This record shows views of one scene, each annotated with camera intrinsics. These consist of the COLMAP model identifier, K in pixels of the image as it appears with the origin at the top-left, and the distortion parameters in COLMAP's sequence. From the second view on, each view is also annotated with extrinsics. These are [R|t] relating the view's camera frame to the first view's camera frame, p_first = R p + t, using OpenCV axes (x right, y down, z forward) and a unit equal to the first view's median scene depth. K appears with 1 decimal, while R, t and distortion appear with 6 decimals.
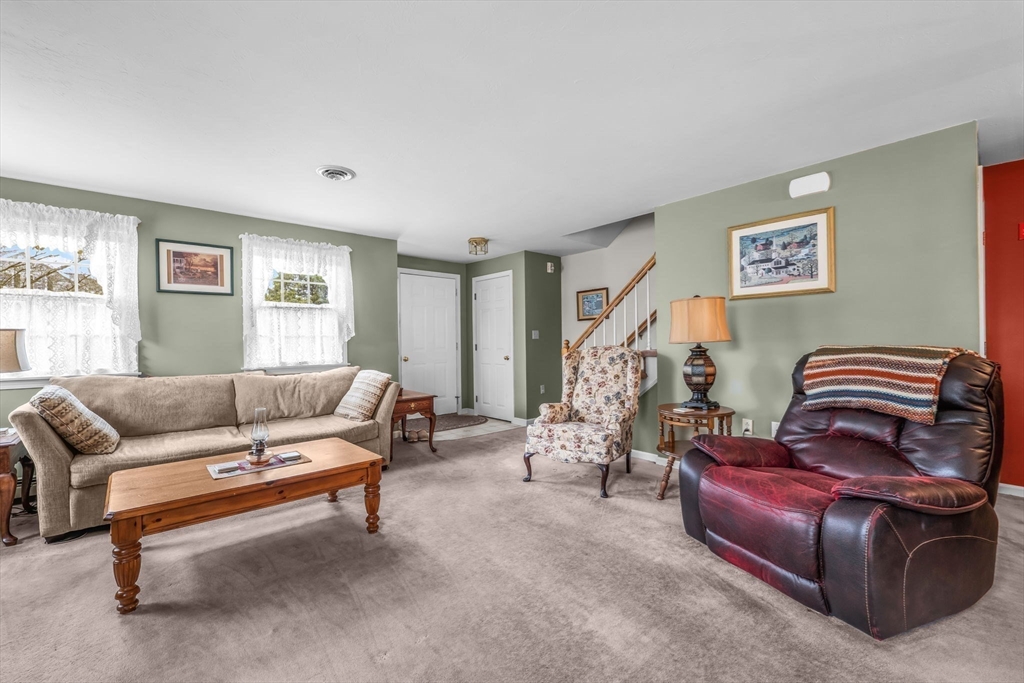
lens RADIAL K [[427.0, 0, 510.2], [0, 427.0, 341.1], [0, 0, 1]] dist [0.002076, -0.000611]
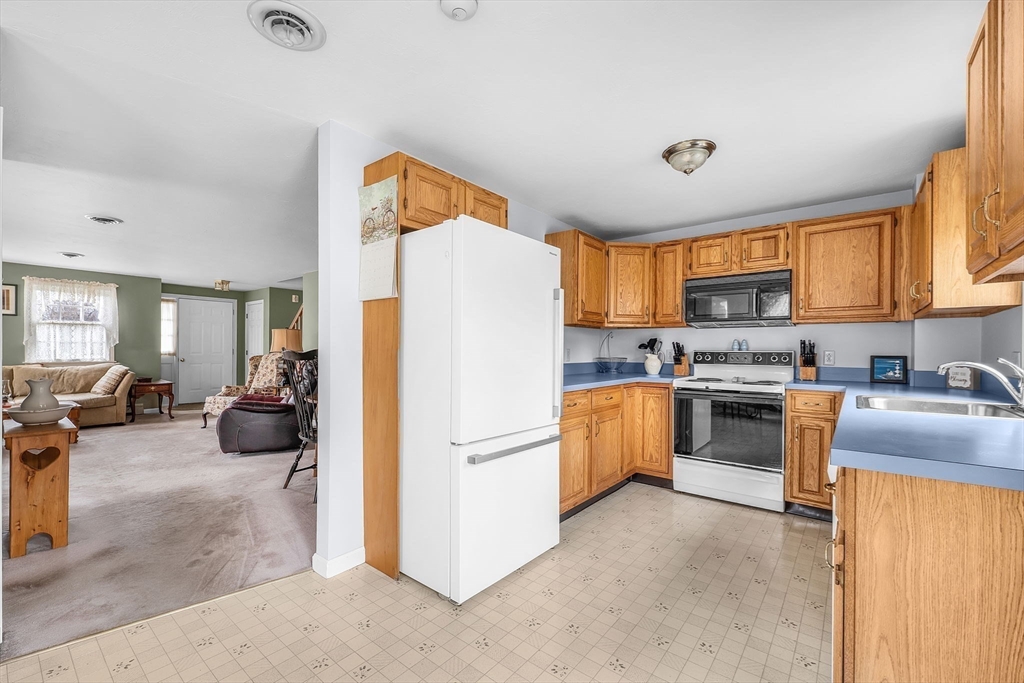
lens RADIAL K [[427.0, 0, 510.2], [0, 427.0, 350.0], [0, 0, 1]] dist [0.002076, -0.000611]
pose [[0.986155, 0.022109, 0.164343, 0.934654], [-0.022518, 0.999746, 0.000627, -0.024123], [-0.164288, -0.004319, 0.986403, -0.895526]]
